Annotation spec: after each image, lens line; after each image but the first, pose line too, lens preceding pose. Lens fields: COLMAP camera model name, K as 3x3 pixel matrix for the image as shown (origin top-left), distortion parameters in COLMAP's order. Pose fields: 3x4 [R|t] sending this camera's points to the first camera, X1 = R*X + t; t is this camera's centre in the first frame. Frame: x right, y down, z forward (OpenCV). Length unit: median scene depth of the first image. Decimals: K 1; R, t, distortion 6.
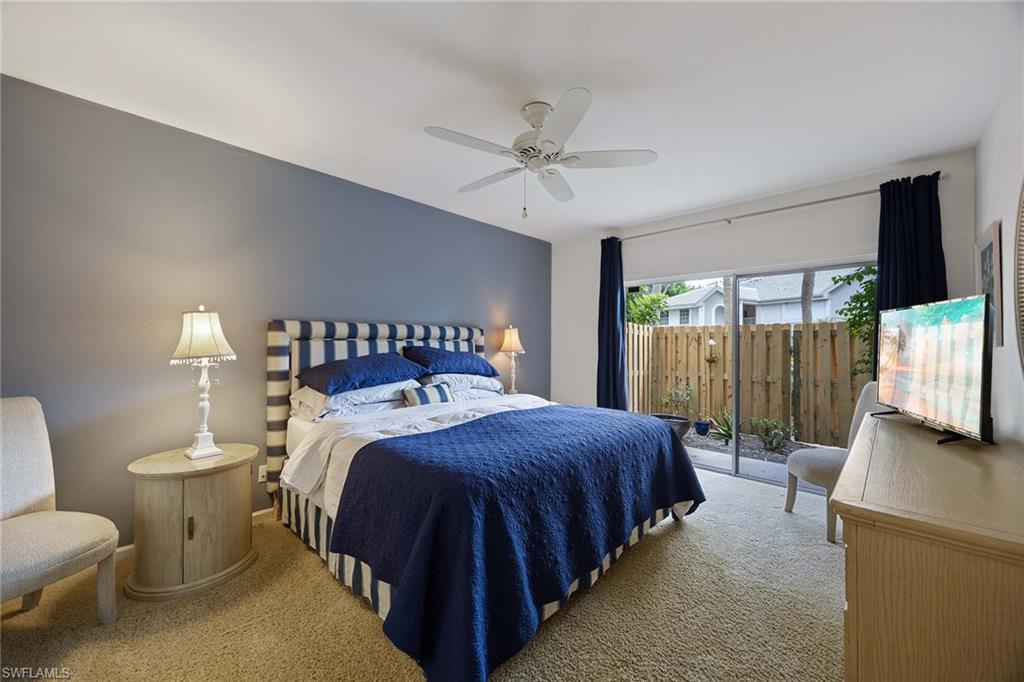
lens RADIAL K [[390.8, 0, 514.5], [0, 390.8, 343.2], [0, 0, 1]] dist [-0.003850, 0.000162]
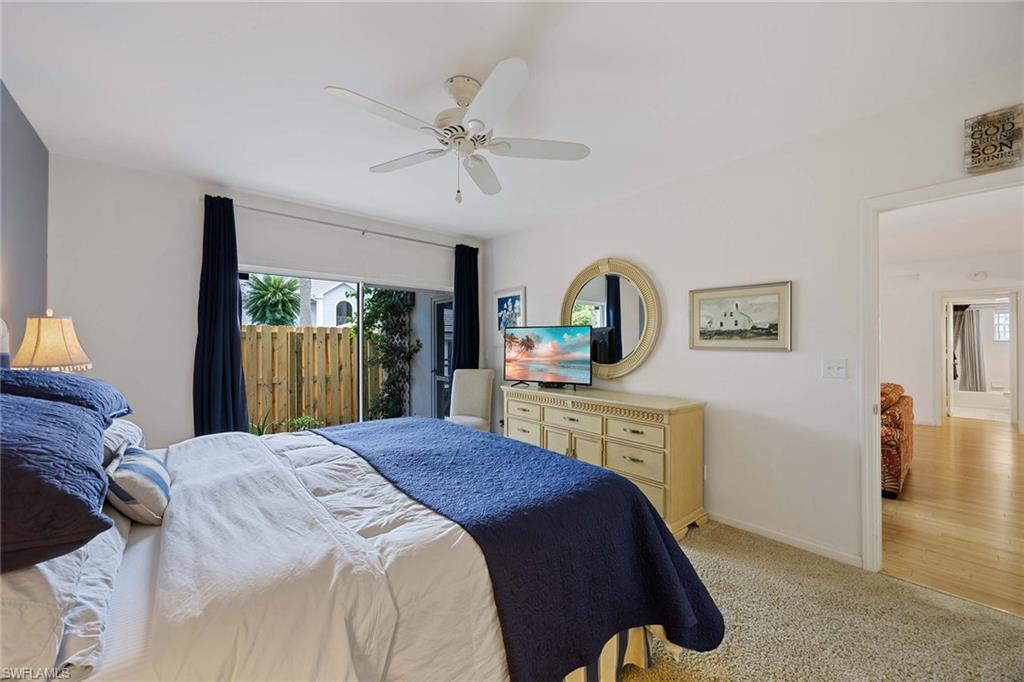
lens RADIAL K [[390.8, 0, 515.0], [0, 390.8, 346.2], [0, 0, 1]] dist [-0.003850, 0.000162]
pose [[0.122906, -0.003592, 0.992412, -0.285443], [-0.001834, 0.999991, 0.003846, -0.001116], [-0.992417, -0.002293, 0.122898, 0.269455]]
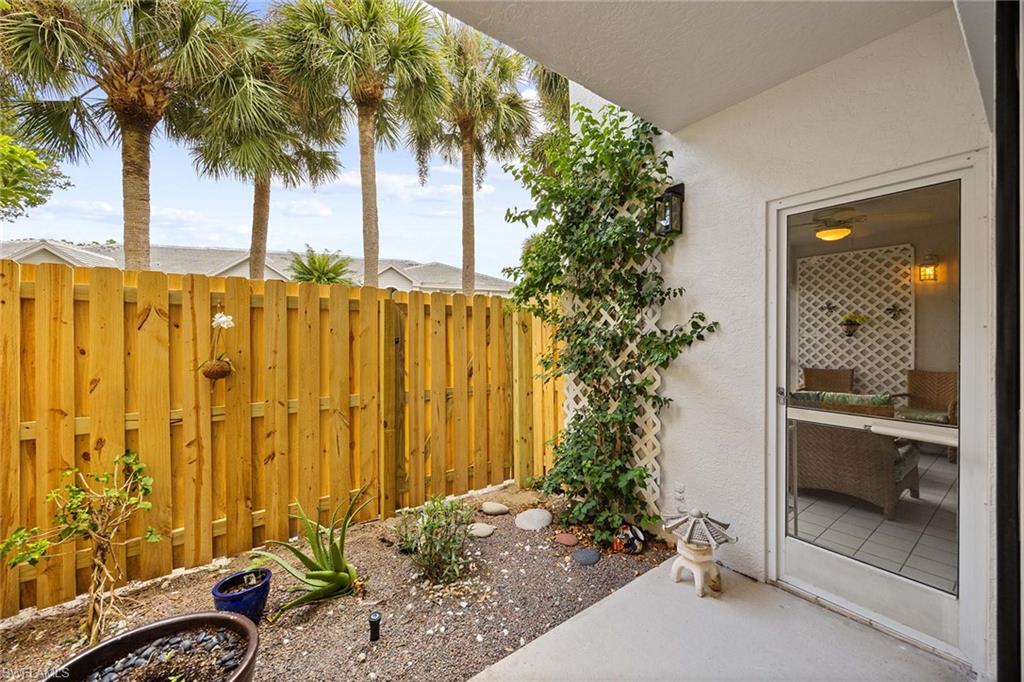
lens RADIAL K [[390.8, 0, 512.3], [0, 390.8, 337.5], [0, 0, 1]] dist [-0.003850, 0.000162]
pose [[0.207601, -0.008383, 0.978178, 0.234652], [-0.004941, 0.999942, 0.009618, 0.008760], [-0.978201, -0.006830, 0.207548, 0.742440]]
